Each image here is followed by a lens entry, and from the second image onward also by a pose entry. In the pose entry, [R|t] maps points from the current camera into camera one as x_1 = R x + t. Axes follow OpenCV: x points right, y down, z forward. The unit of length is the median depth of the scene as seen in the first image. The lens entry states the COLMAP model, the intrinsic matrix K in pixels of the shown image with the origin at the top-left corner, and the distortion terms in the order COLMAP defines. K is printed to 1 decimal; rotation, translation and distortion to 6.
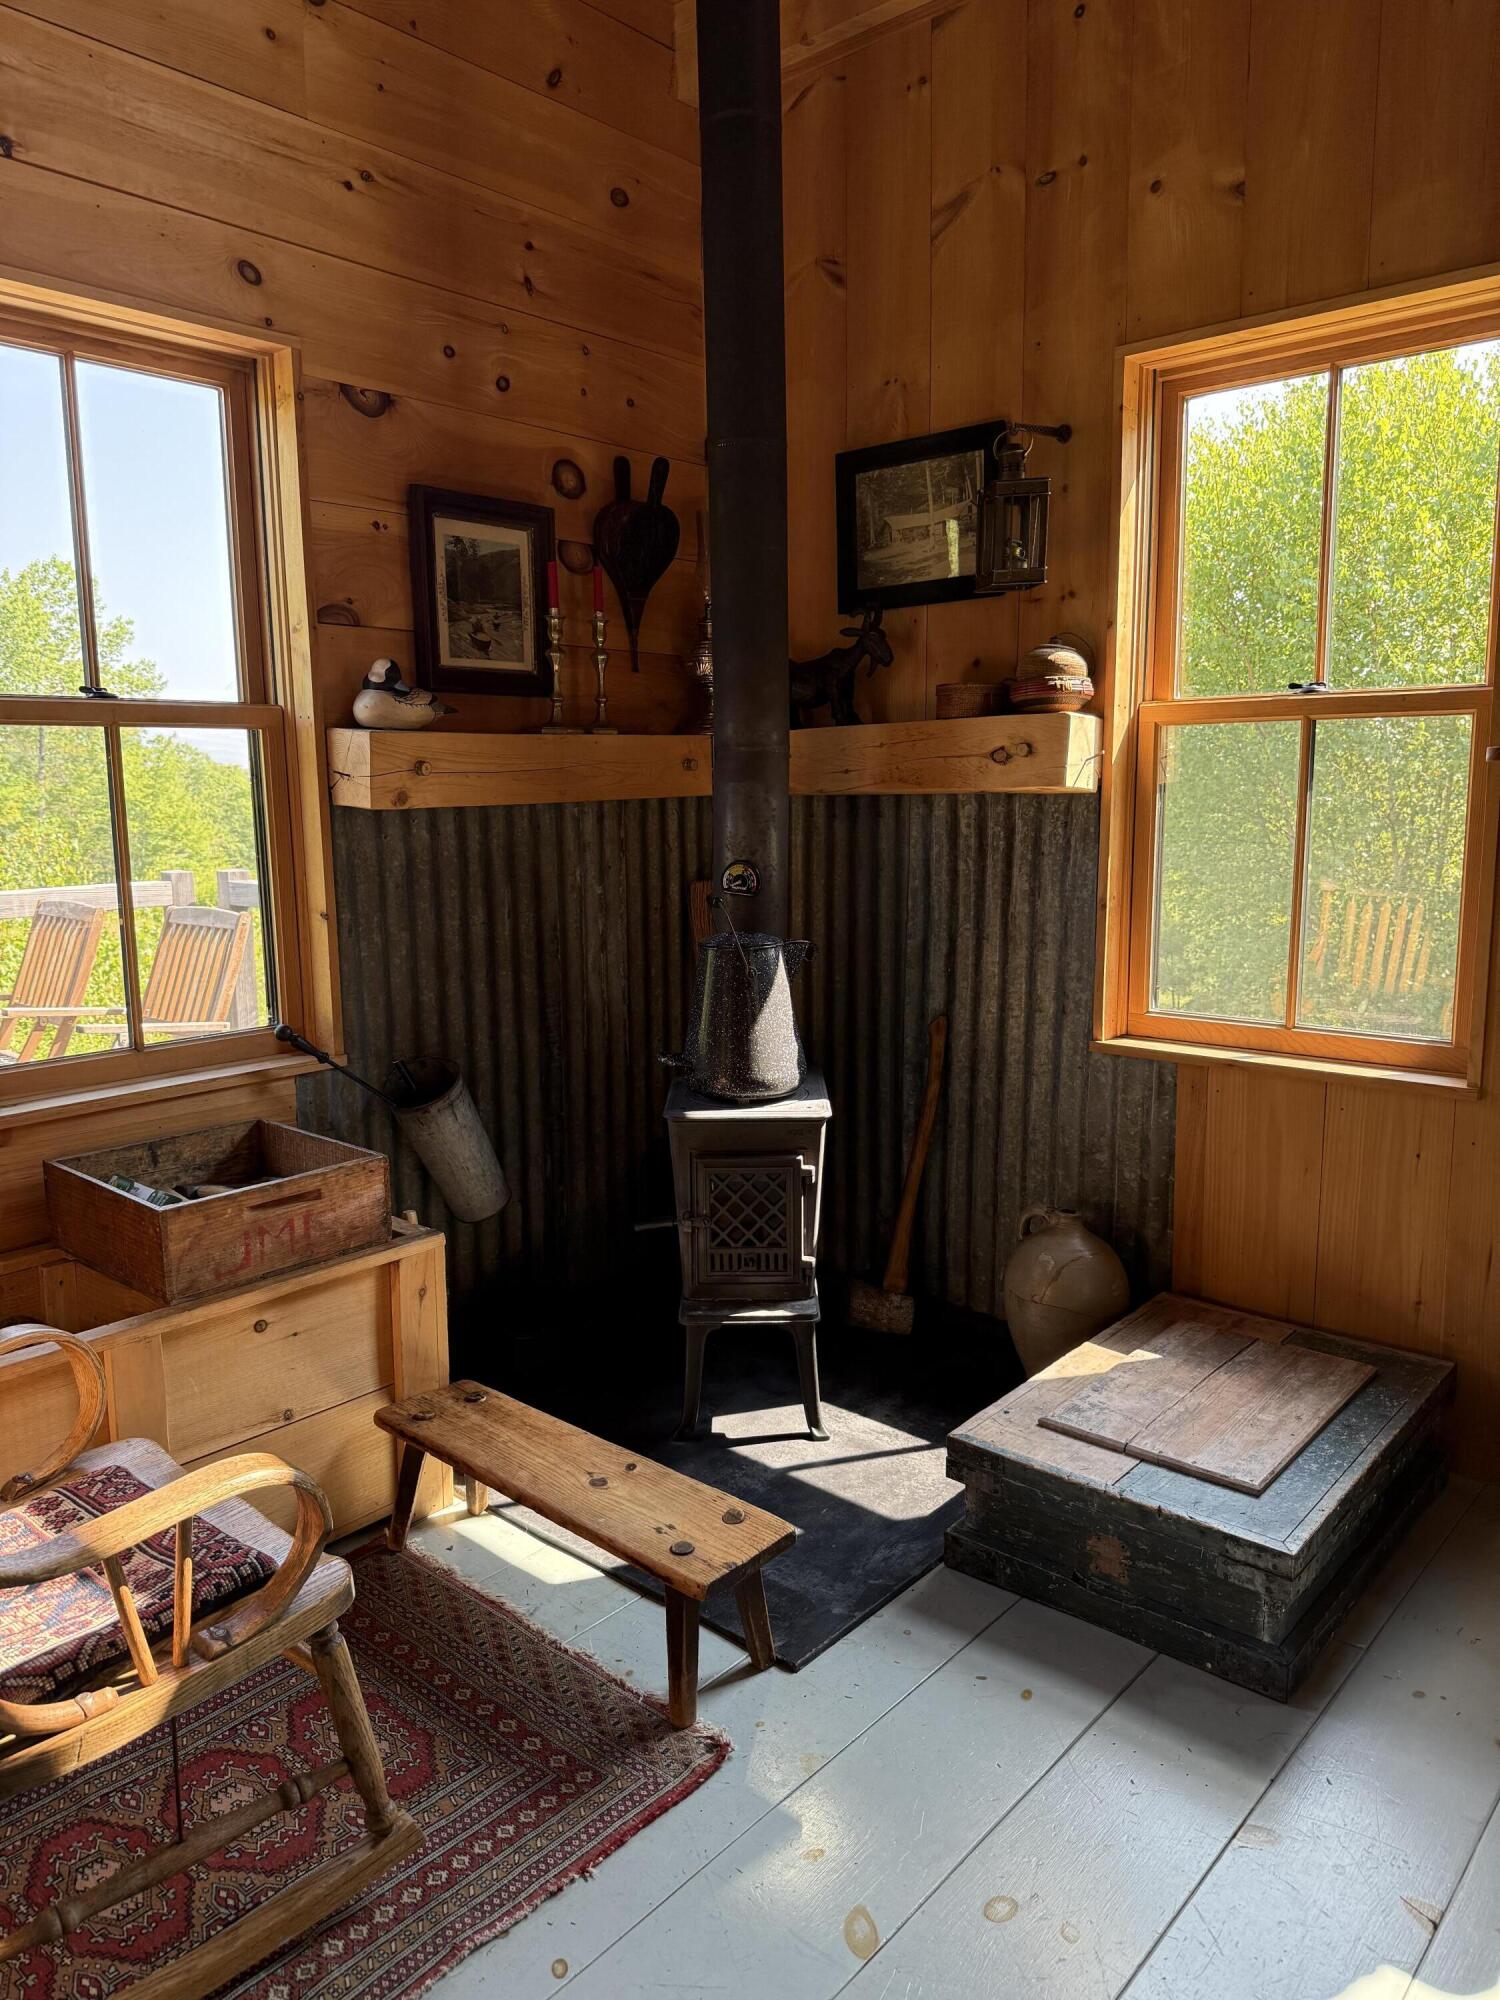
lens RADIAL K [[1386.8, 0, 735.8], [0, 1386.8, 1014.8], [0, 0, 1]] dist [0.002867, -0.029659]
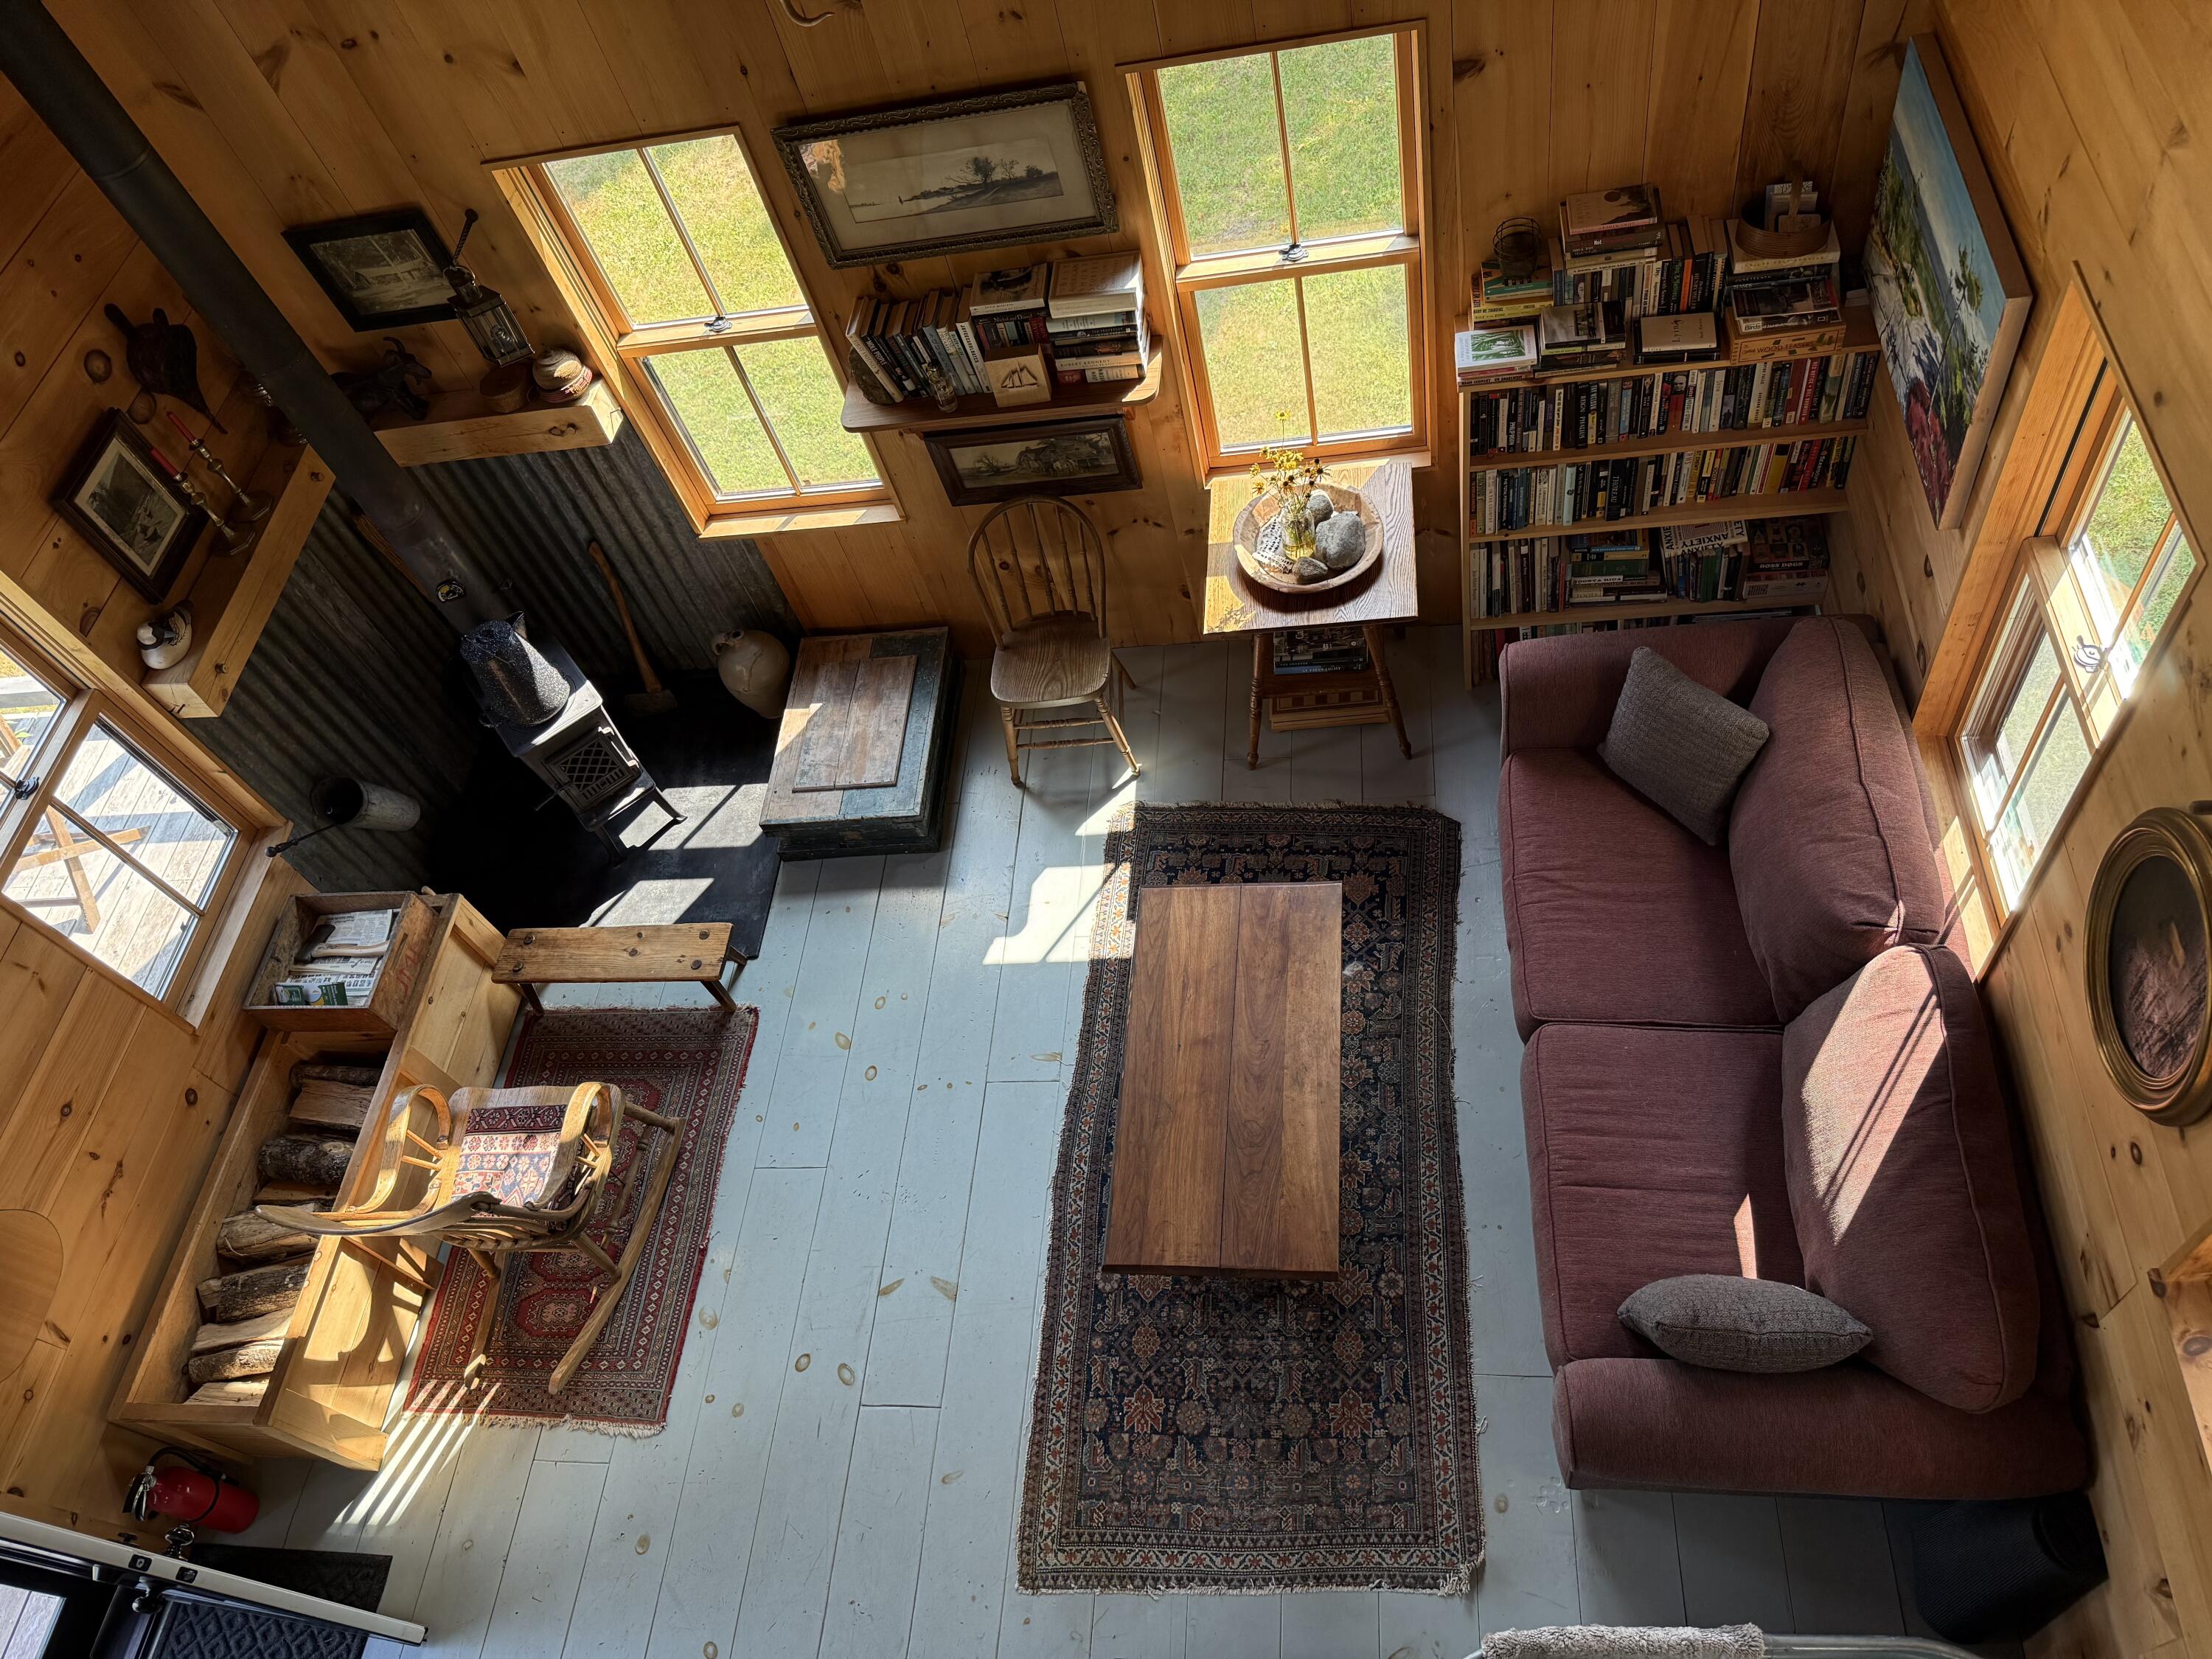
lens RADIAL K [[1533.8, 0, 1114.3], [0, 1533.8, 840.6], [0, 0, 1]] dist [0.002867, -0.029659]
pose [[0.779933, -0.584404, 0.224002, 0.037778], [0.288432, 0.653261, 0.700041, -0.962814], [-0.555438, -0.481376, 0.678060, -0.716477]]
